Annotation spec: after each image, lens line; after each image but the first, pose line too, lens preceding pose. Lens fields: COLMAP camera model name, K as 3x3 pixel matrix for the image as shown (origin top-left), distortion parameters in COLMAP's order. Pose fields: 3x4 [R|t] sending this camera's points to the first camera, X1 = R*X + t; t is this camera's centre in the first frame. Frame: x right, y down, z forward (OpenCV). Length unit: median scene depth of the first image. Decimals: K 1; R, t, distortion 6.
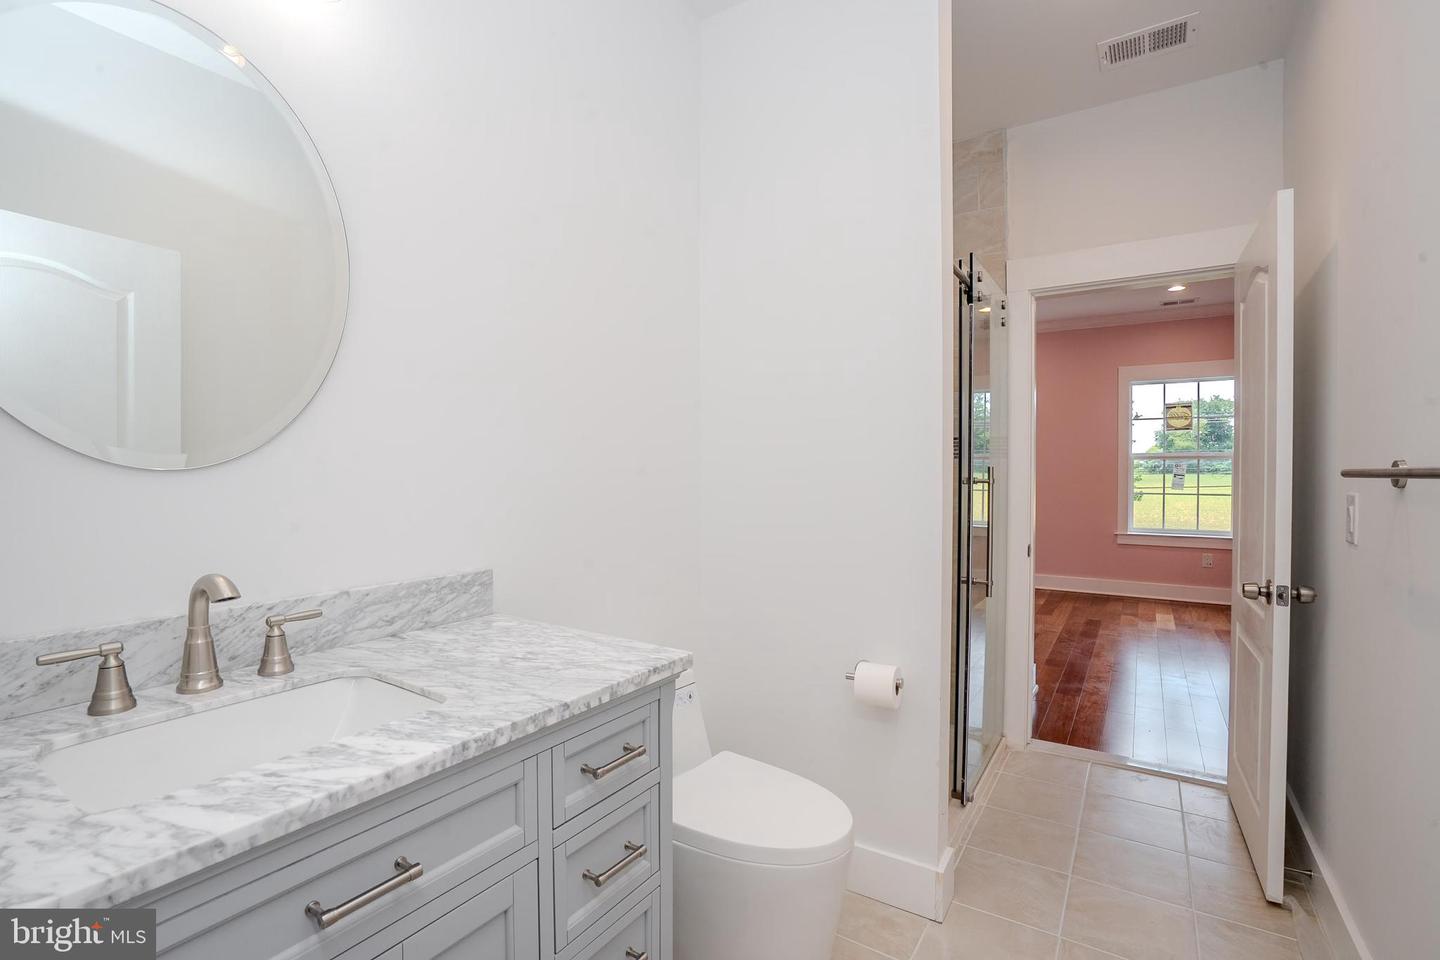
lens RADIAL K [[663.9, 0, 721.3], [0, 663.9, 483.0], [0, 0, 1]] dist [-0.002179, -0.000044]
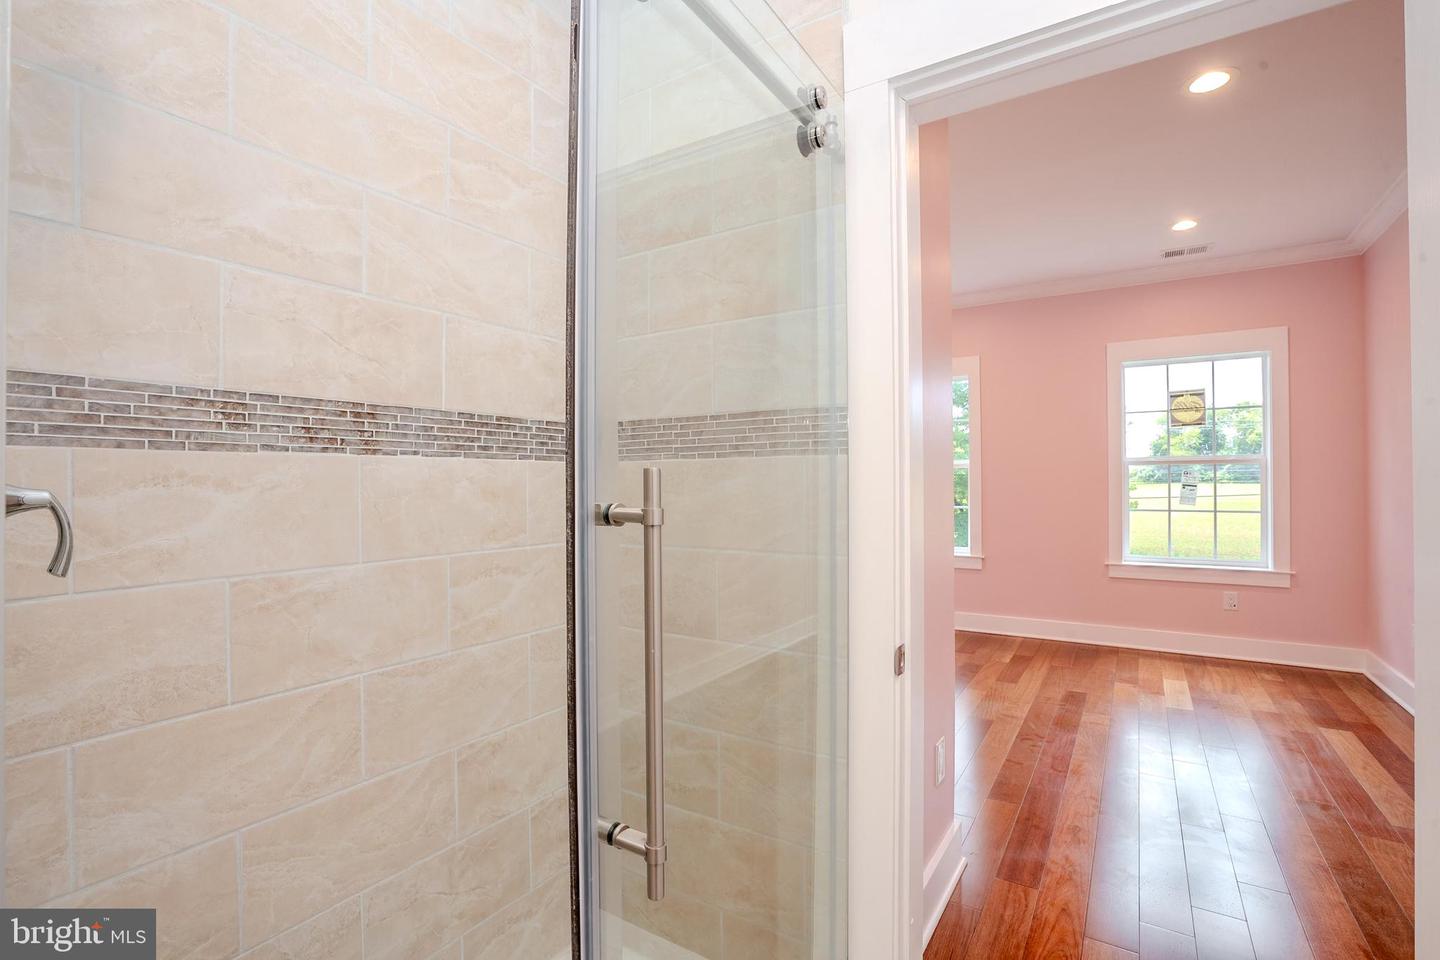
lens RADIAL K [[663.9, 0, 719.2], [0, 663.9, 479.7], [0, 0, 1]] dist [-0.002179, -0.000044]
pose [[0.999989, -0.003204, 0.003454, 0.157413], [0.003274, 0.999783, -0.020568, -0.004506], [-0.003387, 0.020579, 0.999782, 0.254304]]
